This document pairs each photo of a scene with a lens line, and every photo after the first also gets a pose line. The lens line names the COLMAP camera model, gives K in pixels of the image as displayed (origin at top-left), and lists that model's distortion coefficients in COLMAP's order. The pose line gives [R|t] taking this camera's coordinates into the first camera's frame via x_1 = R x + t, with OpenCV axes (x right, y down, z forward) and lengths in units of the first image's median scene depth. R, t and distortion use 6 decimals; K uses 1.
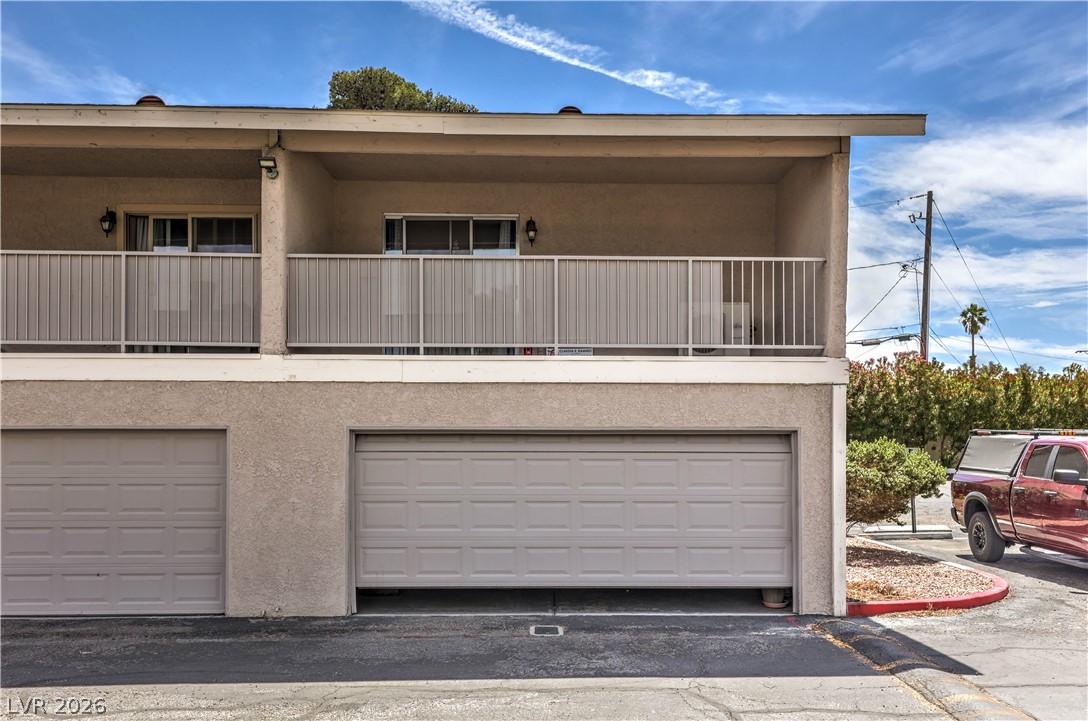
lens RADIAL K [[929.4, 0, 541.5], [0, 929.4, 424.4], [0, 0, 1]] dist [0.029036, 0.014584]
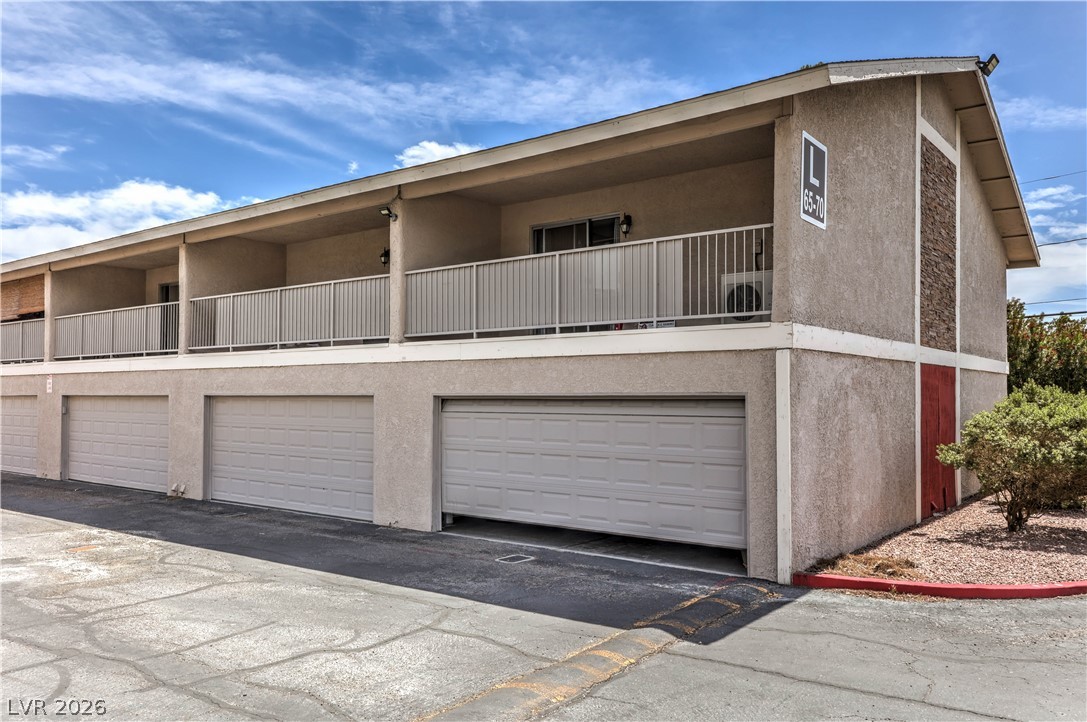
lens RADIAL K [[826.6, 0, 543.9], [0, 826.6, 363.5], [0, 0, 1]] dist [0.026920, 0.002661]
pose [[0.776177, -0.026491, -0.629958, 0.682483], [0.013462, 0.999586, -0.025447, -0.008568], [0.630371, 0.011271, 0.776212, 0.157020]]
